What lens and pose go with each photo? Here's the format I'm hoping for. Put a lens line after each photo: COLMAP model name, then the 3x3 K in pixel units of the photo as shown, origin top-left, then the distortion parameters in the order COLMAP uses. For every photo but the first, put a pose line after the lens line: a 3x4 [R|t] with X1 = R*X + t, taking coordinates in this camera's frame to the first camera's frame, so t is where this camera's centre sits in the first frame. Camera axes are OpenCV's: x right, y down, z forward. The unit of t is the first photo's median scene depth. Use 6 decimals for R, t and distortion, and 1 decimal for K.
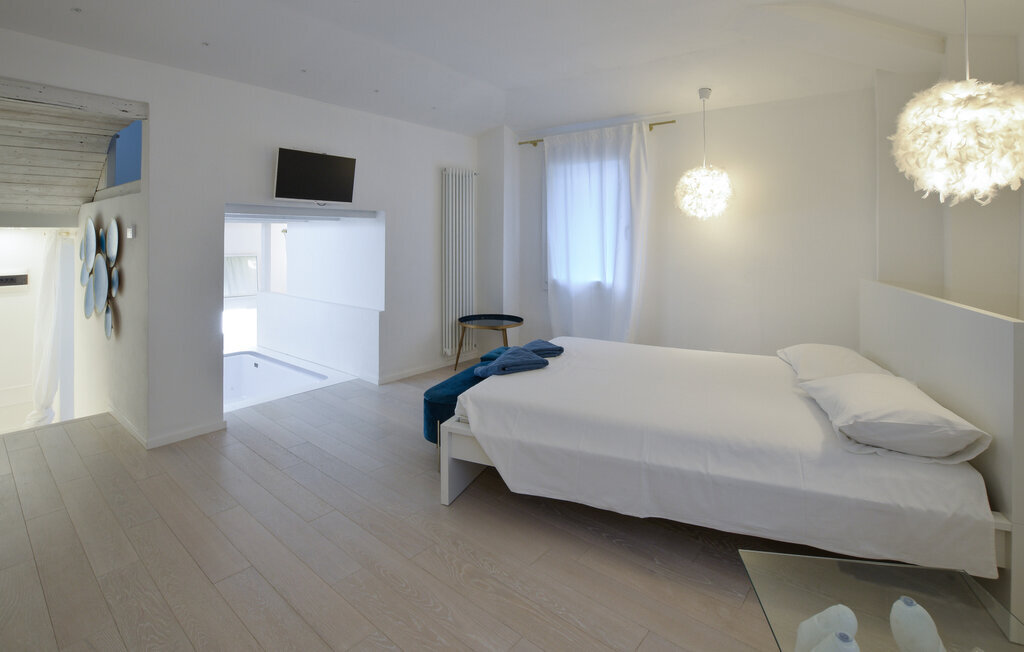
lens RADIAL K [[467.7, 0, 525.6], [0, 467.7, 228.1], [0, 0, 1]] dist [-0.024218, 0.001191]
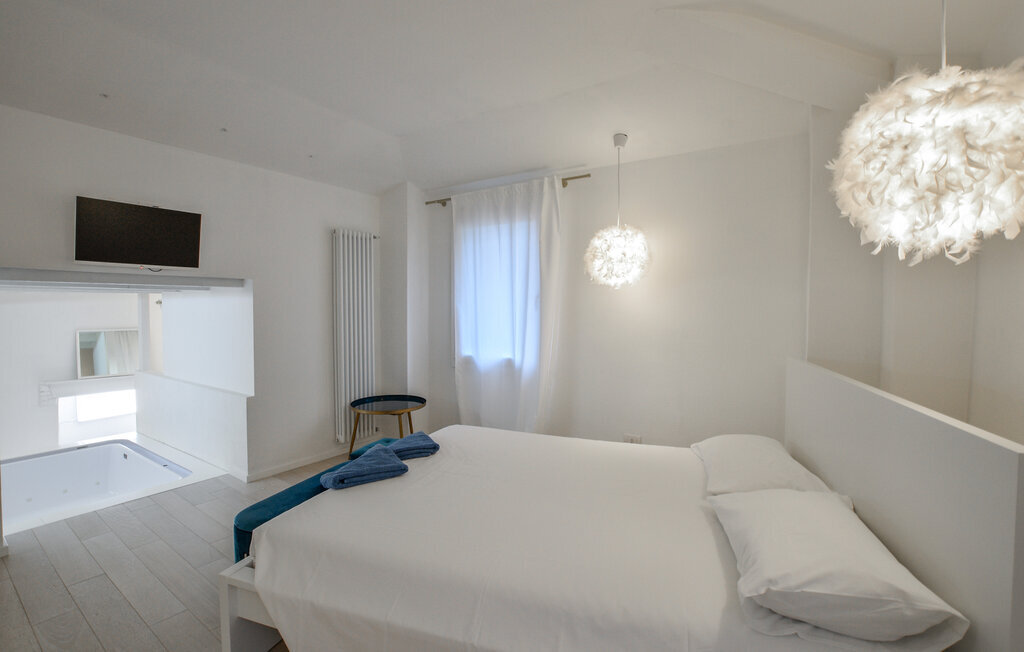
lens RADIAL K [[467.7, 0, 510.0], [0, 467.7, 321.0], [0, 0, 1]] dist [-0.024218, 0.001191]
pose [[0.996661, -0.005836, 0.081441, 0.120776], [0.001875, 0.998816, 0.048621, 0.000236], [-0.081628, -0.048306, 0.995492, 0.160190]]
